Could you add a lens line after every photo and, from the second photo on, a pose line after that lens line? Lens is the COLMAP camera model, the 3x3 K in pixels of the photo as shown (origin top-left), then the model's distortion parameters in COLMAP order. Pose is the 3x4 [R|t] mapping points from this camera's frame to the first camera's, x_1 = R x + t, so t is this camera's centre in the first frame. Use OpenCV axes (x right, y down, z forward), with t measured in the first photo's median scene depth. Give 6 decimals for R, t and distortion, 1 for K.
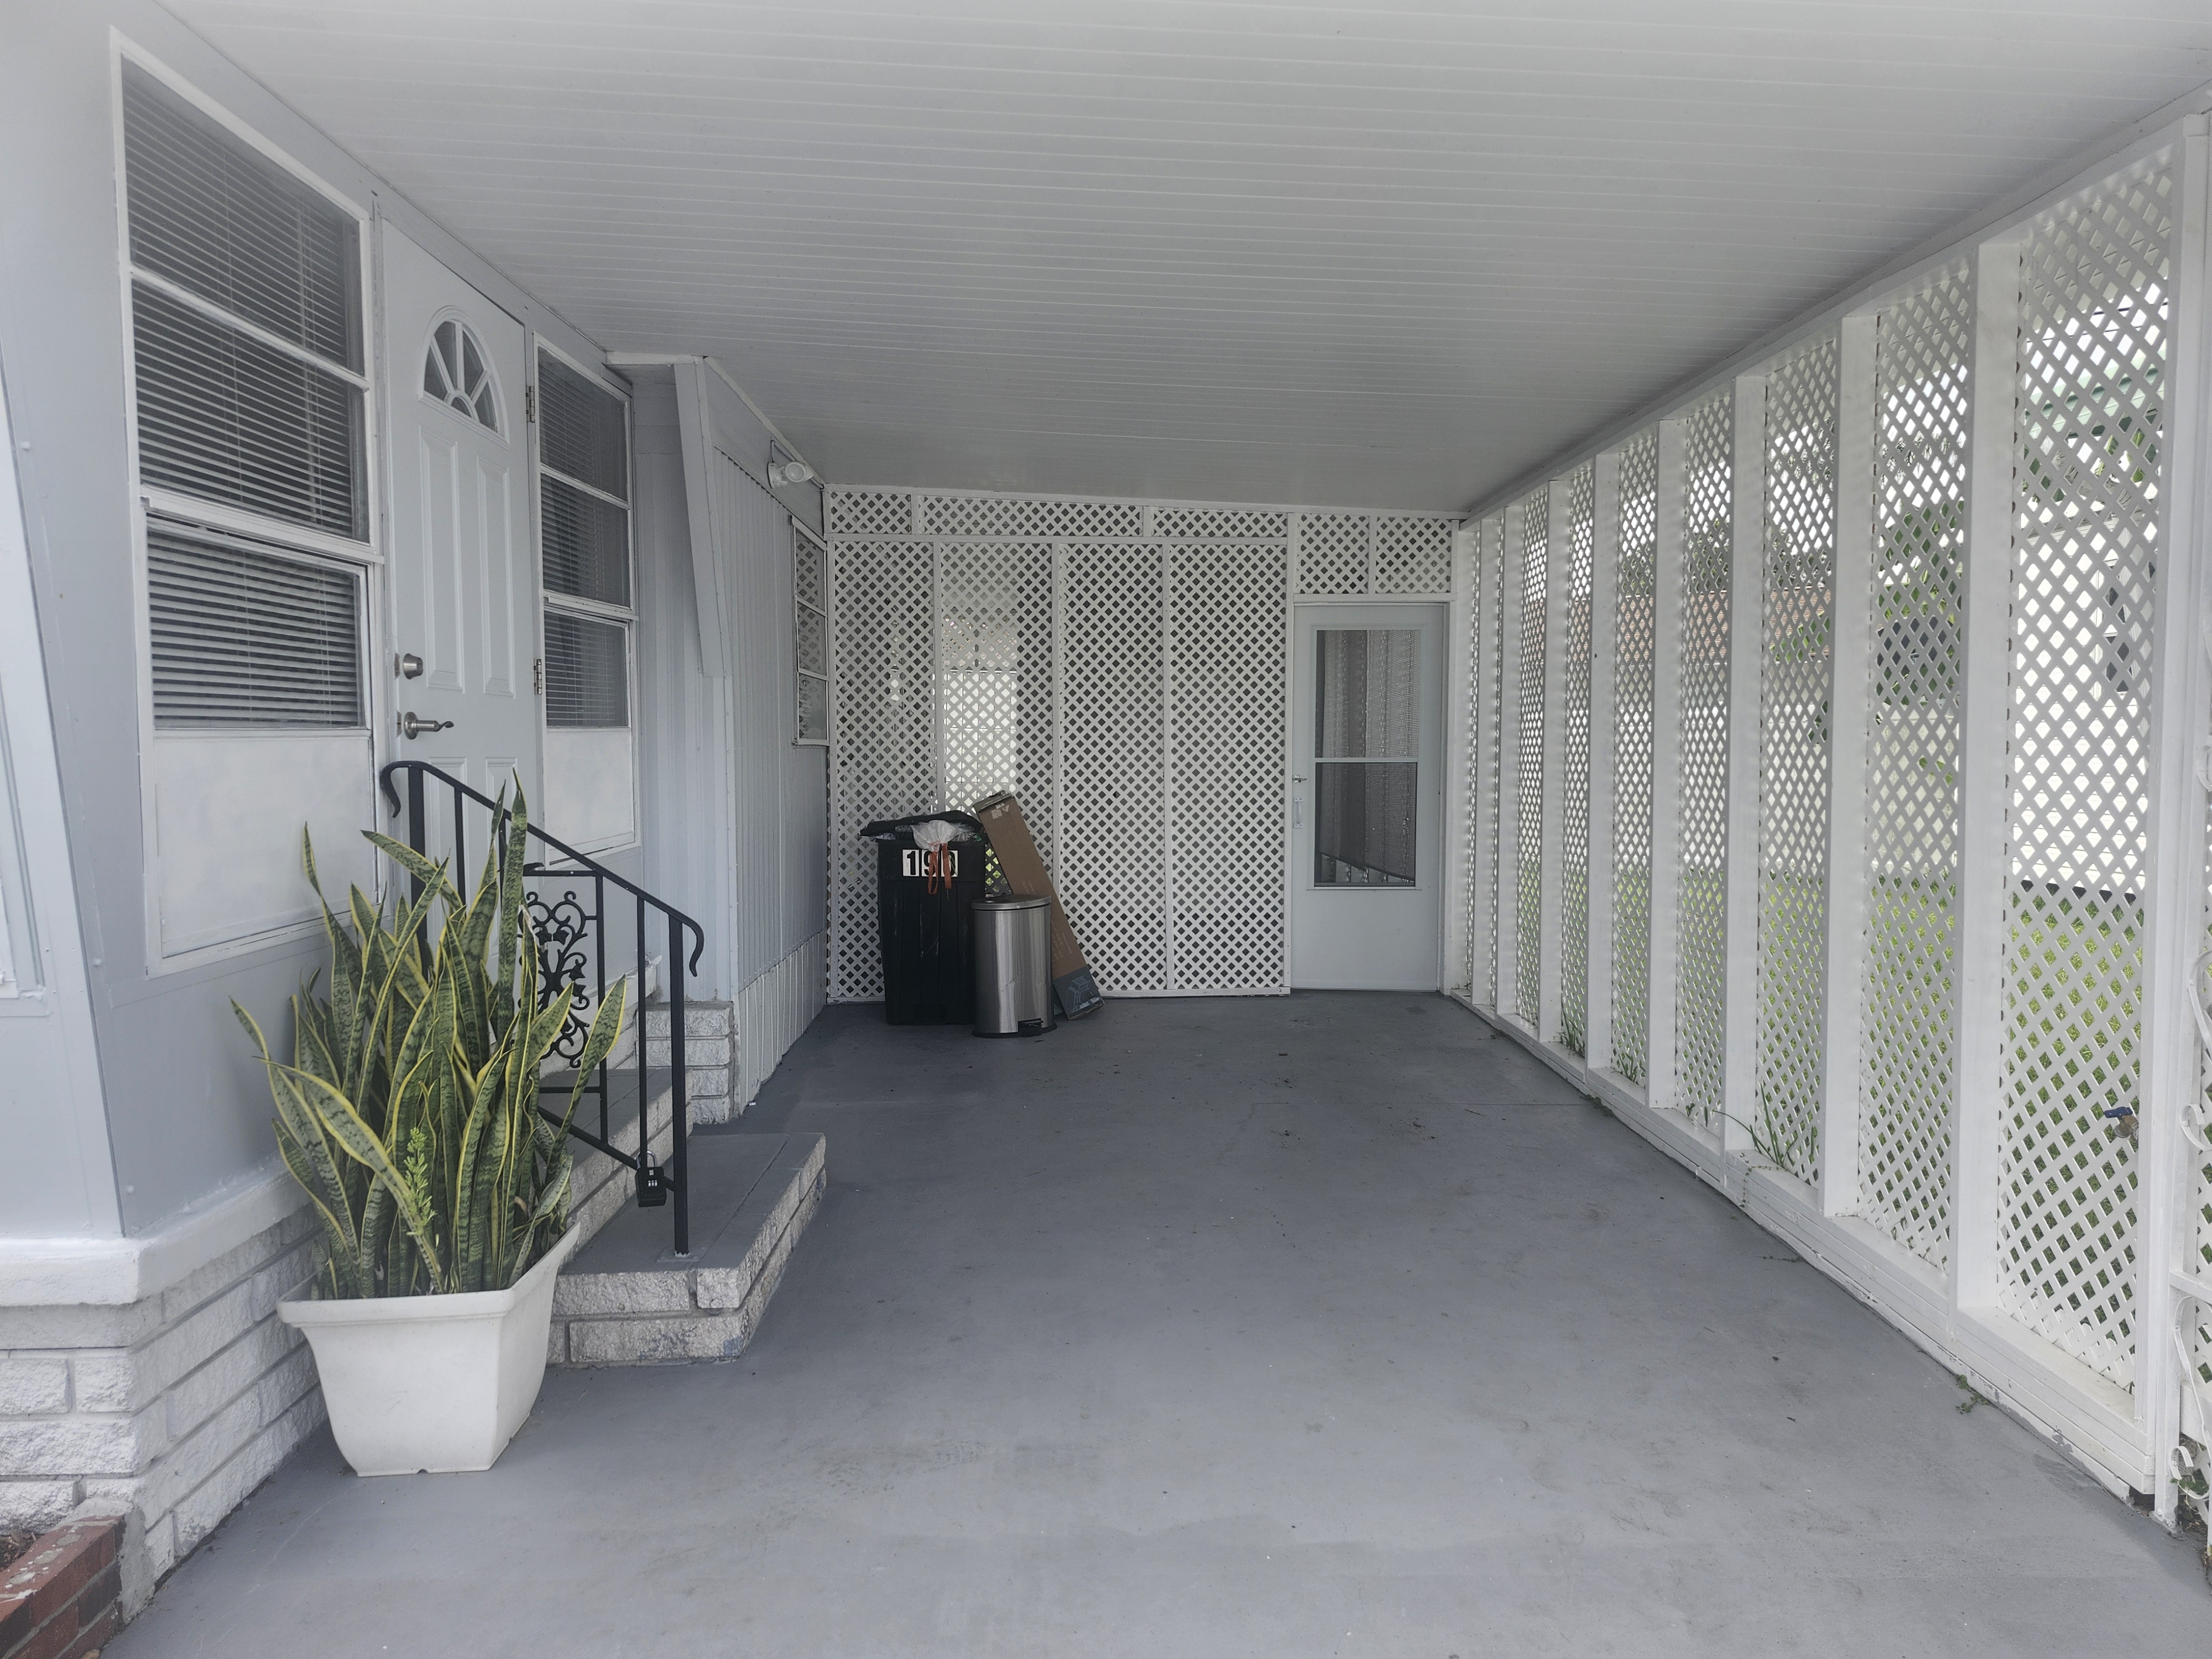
lens RADIAL K [[1519.2, 0, 1093.4], [0, 1519.2, 851.4], [0, 0, 1]] dist [0.066432, -0.072078]
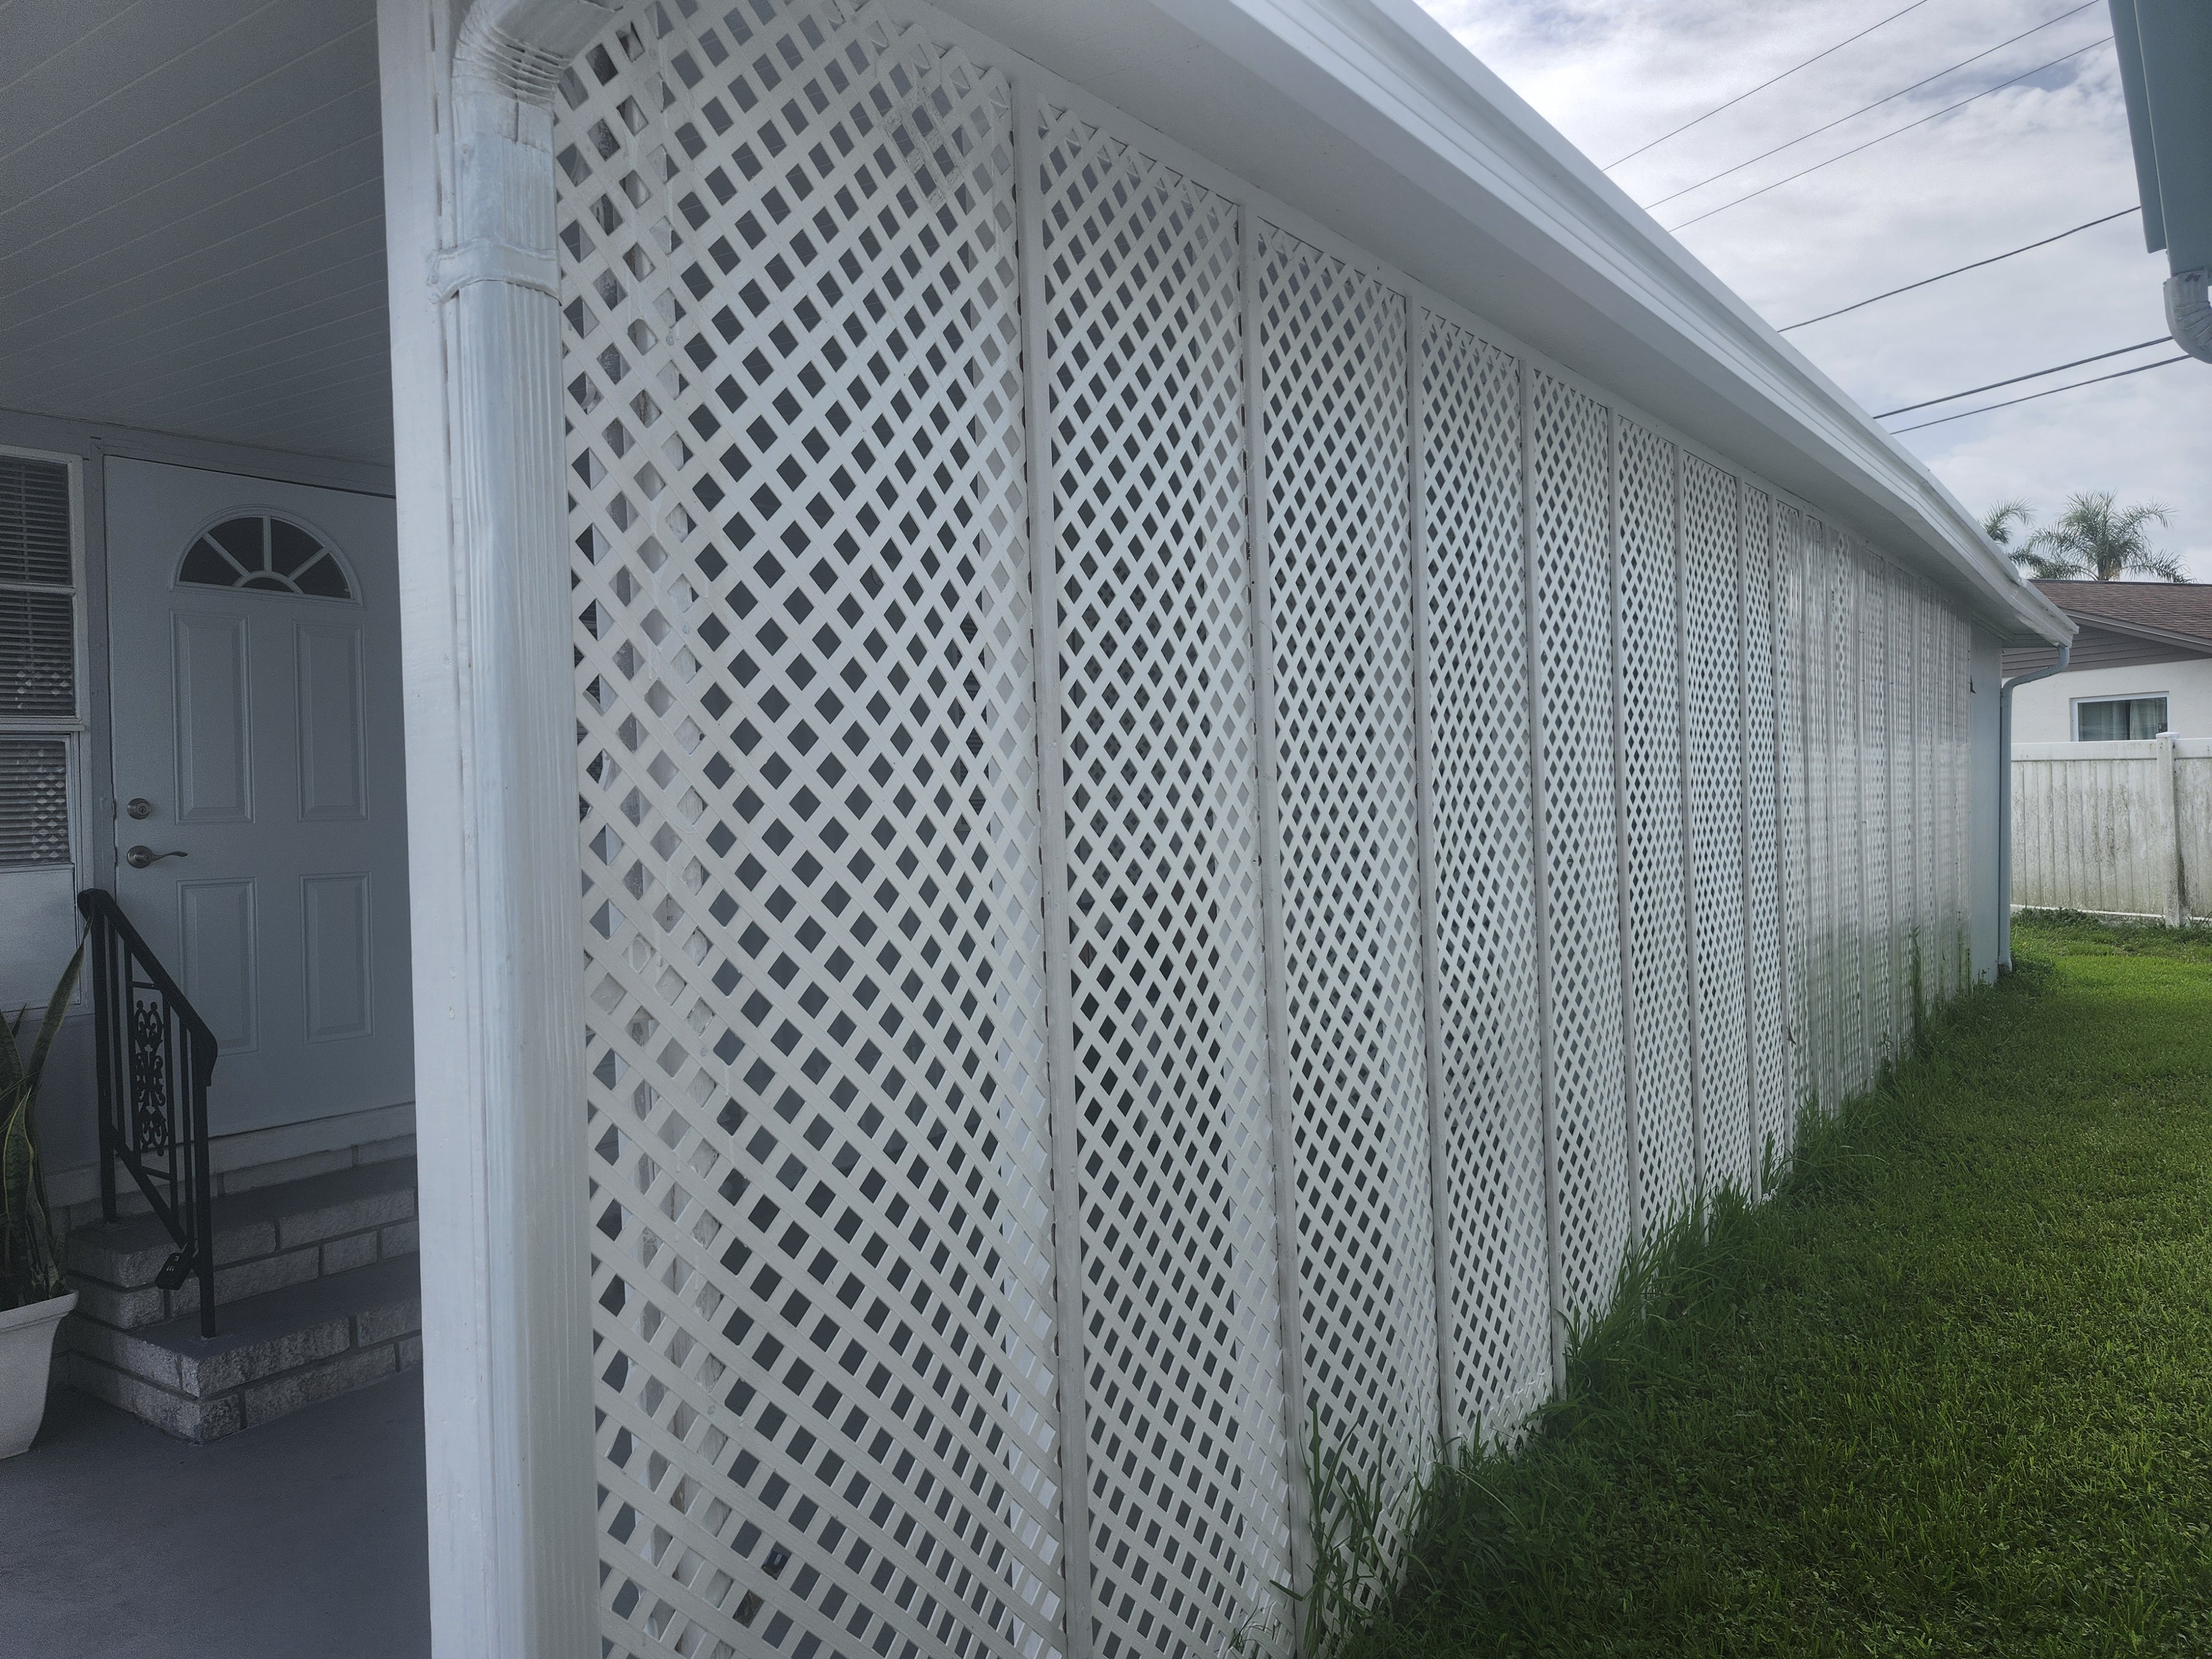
lens RADIAL K [[1519.2, 0, 1108.1], [0, 1519.2, 833.7], [0, 0, 1]] dist [0.066432, -0.072078]
pose [[0.793570, -0.007345, -0.608435, 0.480964], [-0.015752, 0.999344, -0.032608, -0.038163], [0.608275, 0.035461, 0.792934, 0.259619]]
